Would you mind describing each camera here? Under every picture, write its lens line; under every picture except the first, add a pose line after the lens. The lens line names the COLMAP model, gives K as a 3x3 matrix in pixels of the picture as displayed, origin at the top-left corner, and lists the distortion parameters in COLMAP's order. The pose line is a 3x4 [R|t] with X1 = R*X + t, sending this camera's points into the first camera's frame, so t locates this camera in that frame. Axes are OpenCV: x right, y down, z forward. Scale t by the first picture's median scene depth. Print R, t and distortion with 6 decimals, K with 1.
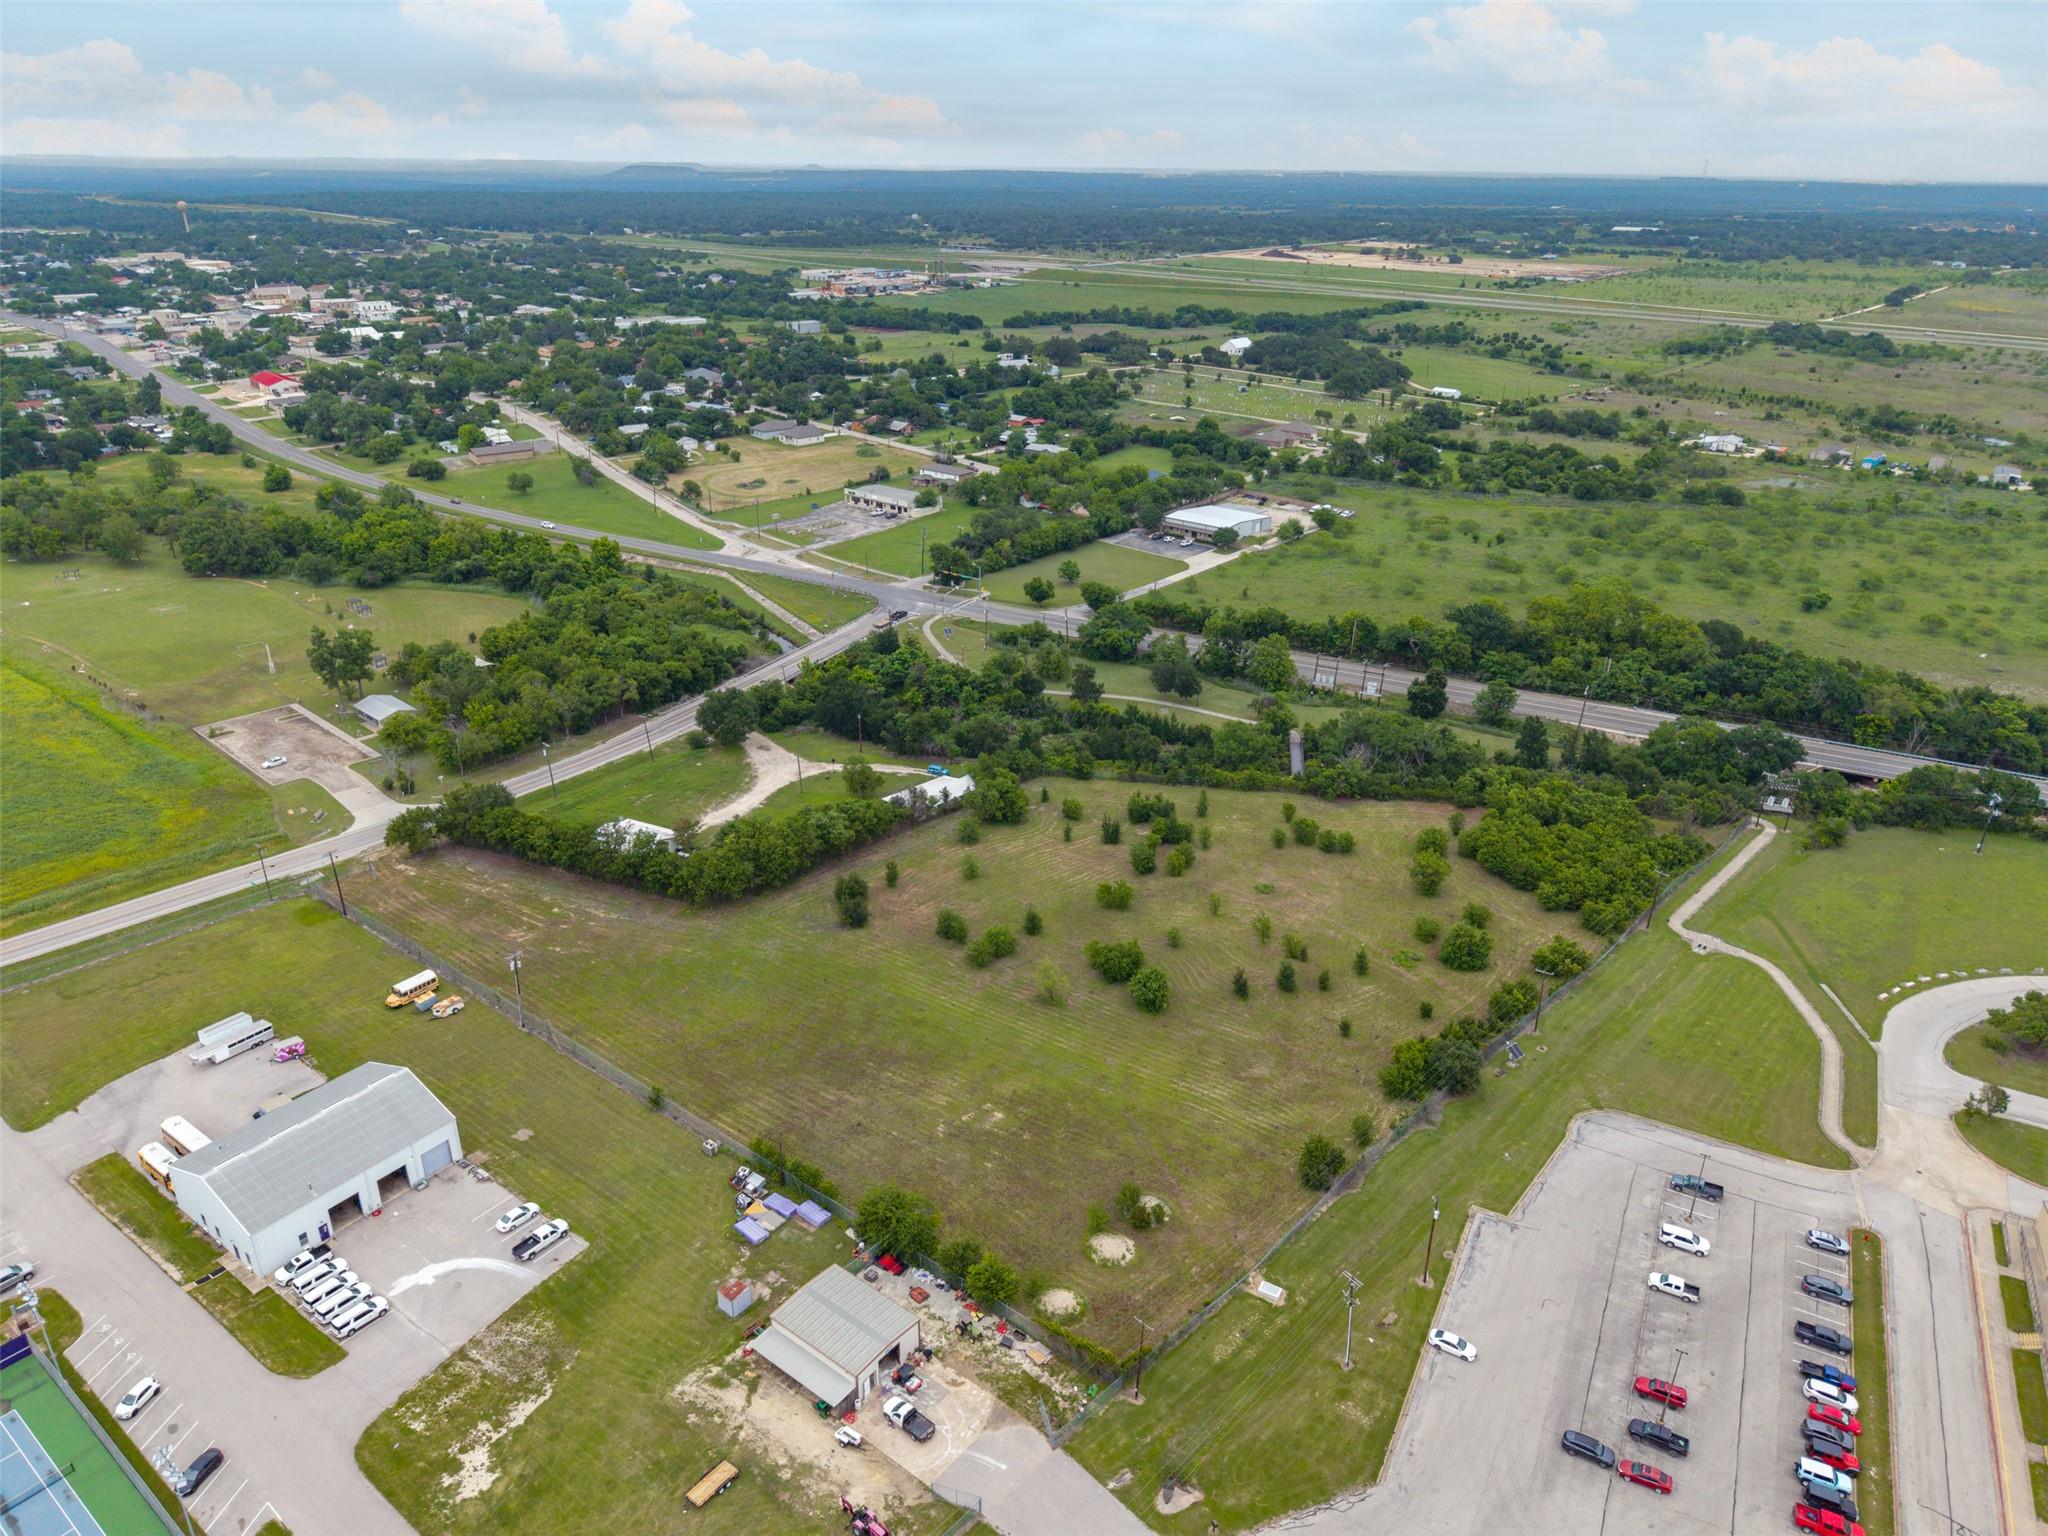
lens RADIAL K [[1368.6, 0, 1017.8], [0, 1368.6, 770.8], [0, 0, 1]] dist [0.018183, -0.017971]
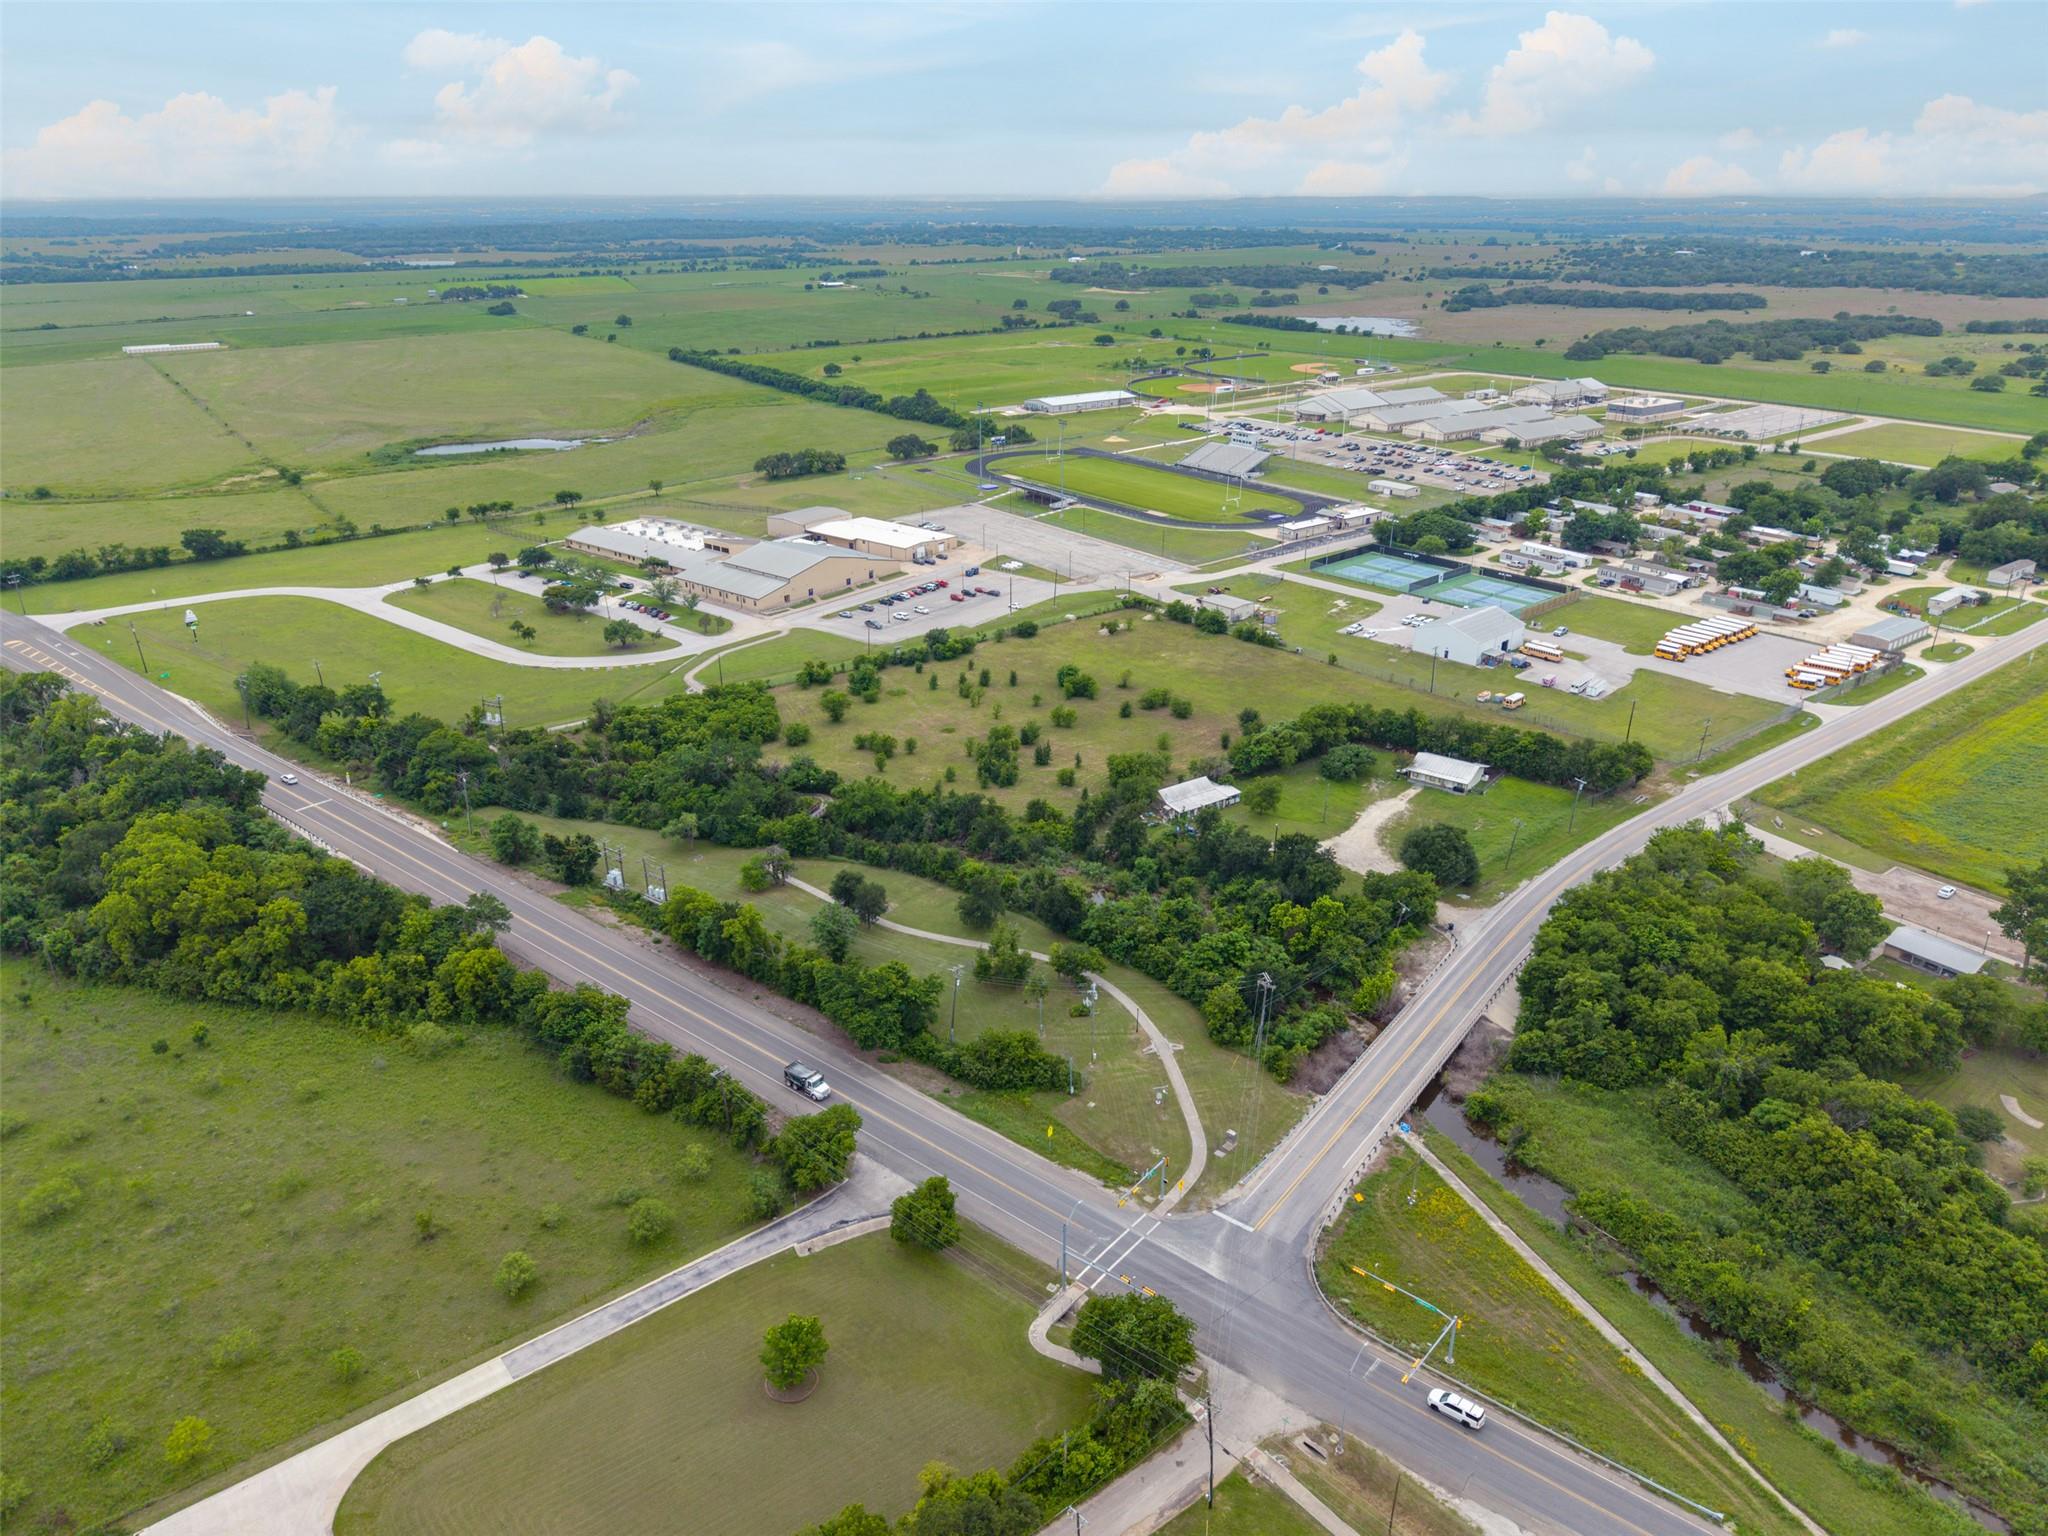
lens RADIAL K [[1368.6, 0, 1017.8], [0, 1368.6, 770.8], [0, 0, 1]] dist [0.018183, -0.017971]
pose [[-0.983096, -0.080647, 0.164373, -0.109135], [0.065292, 0.684319, 0.726253, -0.832324], [-0.171054, 0.724709, -0.667486, 1.850295]]
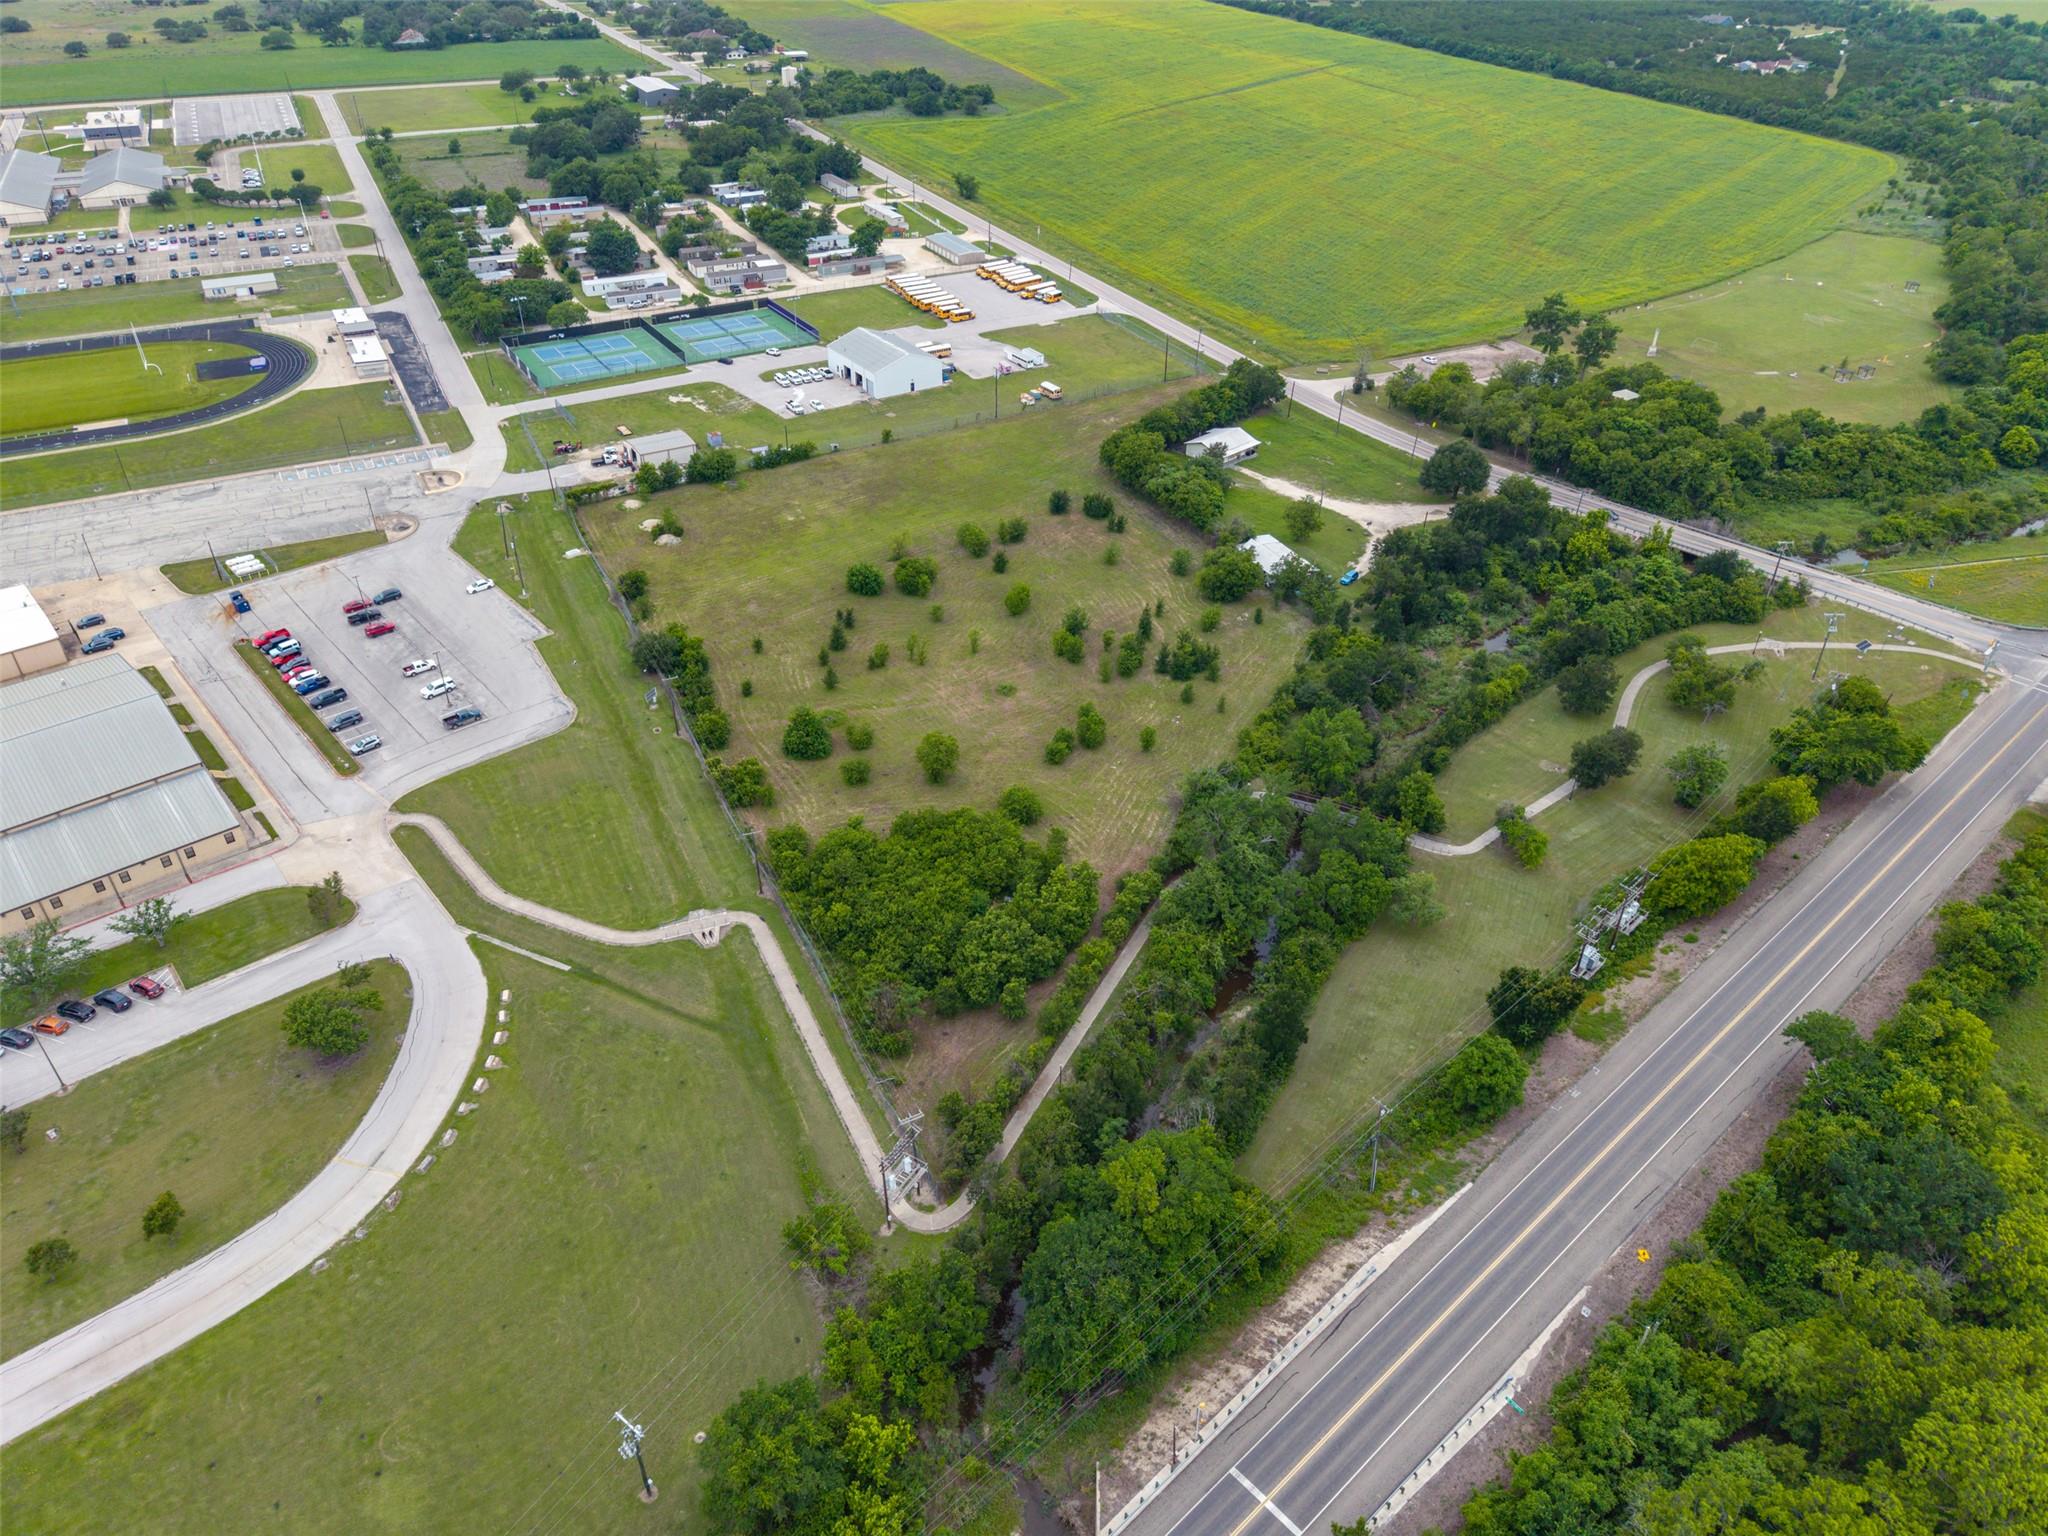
lens RADIAL K [[1368.6, 0, 1017.8], [0, 1368.6, 770.8], [0, 0, 1]] dist [0.018183, -0.017971]
pose [[-0.339197, 0.524722, -0.780777, 0.914825], [-0.394471, 0.674148, 0.624434, -0.453829], [0.854013, 0.519800, -0.021681, 1.017961]]
